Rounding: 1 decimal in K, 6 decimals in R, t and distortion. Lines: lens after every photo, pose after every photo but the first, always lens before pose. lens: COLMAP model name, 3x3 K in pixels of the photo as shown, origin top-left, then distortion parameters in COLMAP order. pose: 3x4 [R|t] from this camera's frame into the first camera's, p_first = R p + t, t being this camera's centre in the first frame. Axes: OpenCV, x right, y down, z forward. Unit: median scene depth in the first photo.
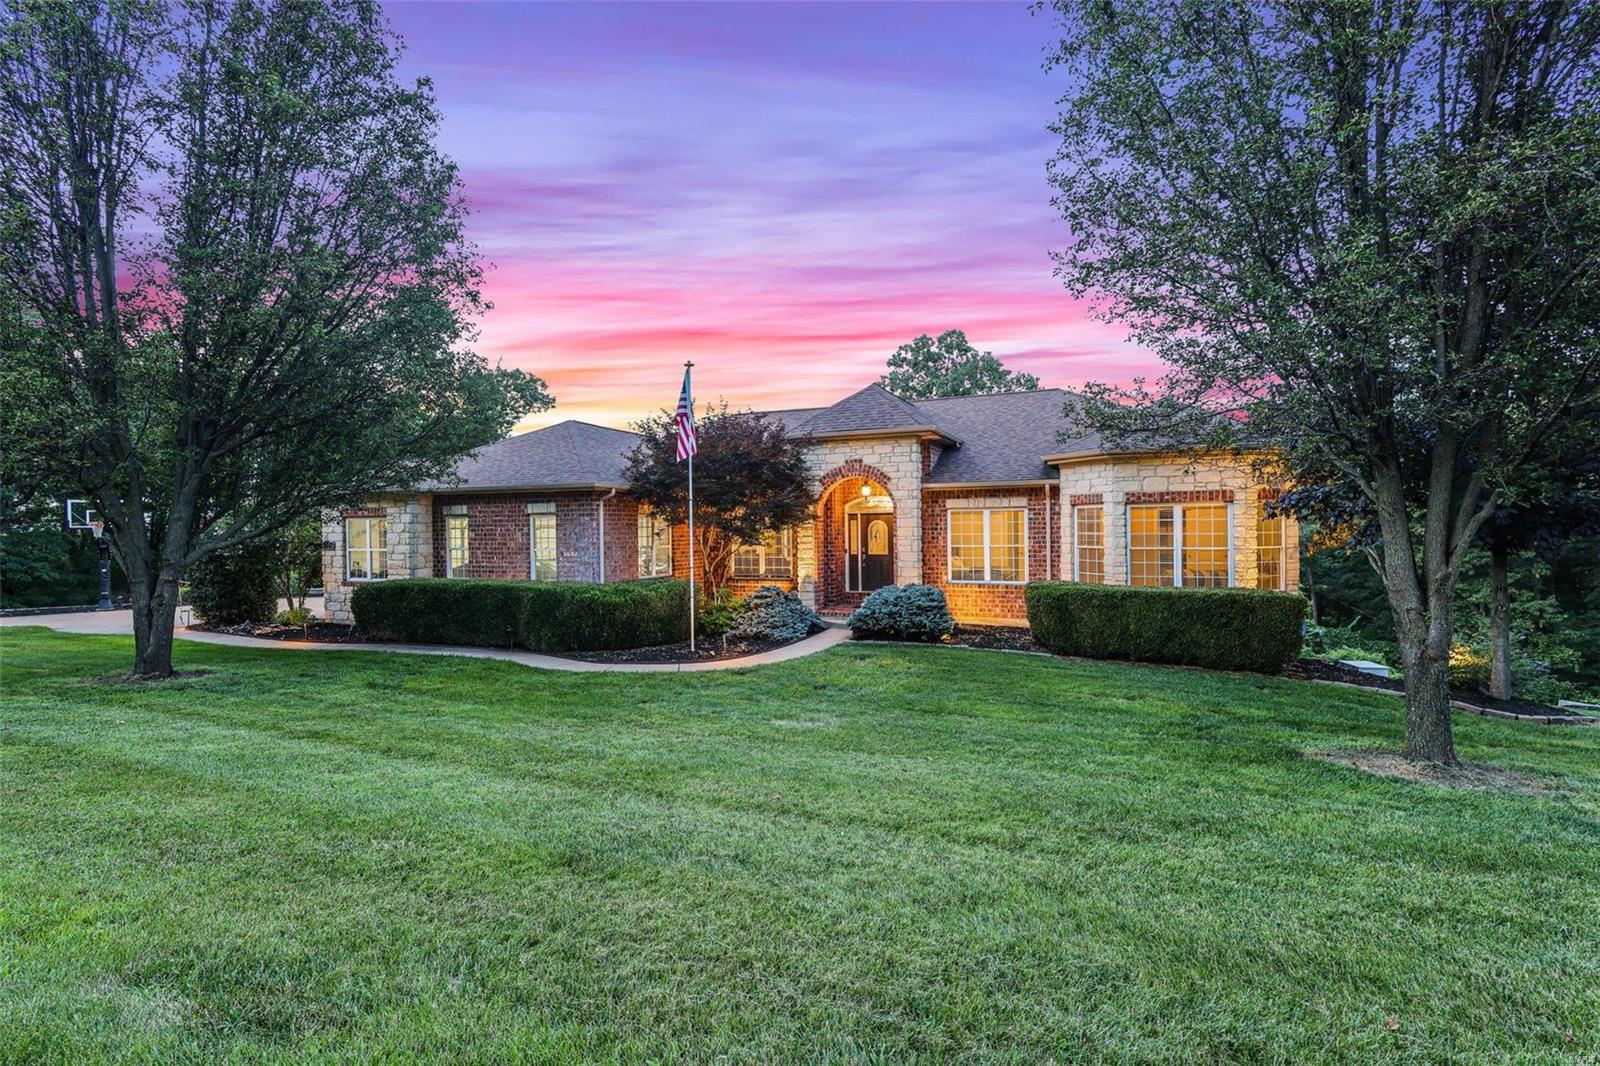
lens RADIAL K [[745.5, 0, 807.9], [0, 745.5, 544.1], [0, 0, 1]] dist [-0.000529, 0.000221]
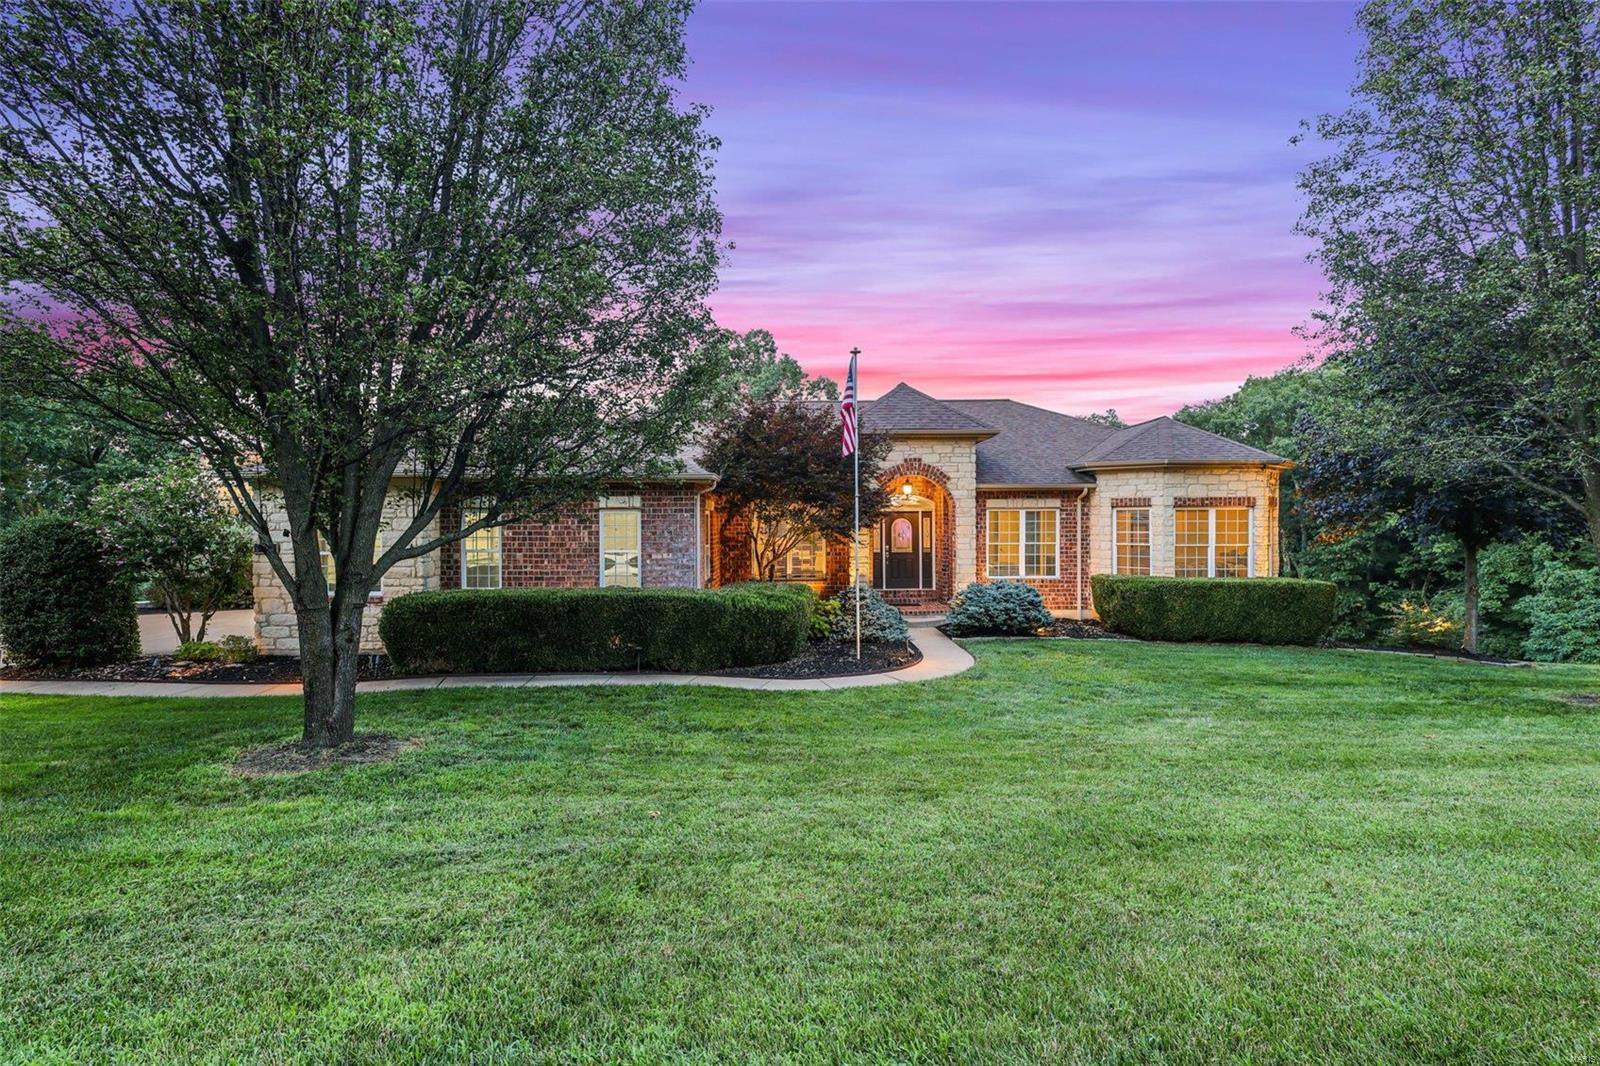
lens RADIAL K [[745.5, 0, 800.6], [0, 745.5, 518.2], [0, 0, 1]] dist [-0.000529, 0.000221]
pose [[0.918721, 0.007821, 0.394829, -0.519525], [0.002698, 0.999656, -0.026080, -0.007219], [-0.394897, 0.025026, 0.918385, 0.151247]]
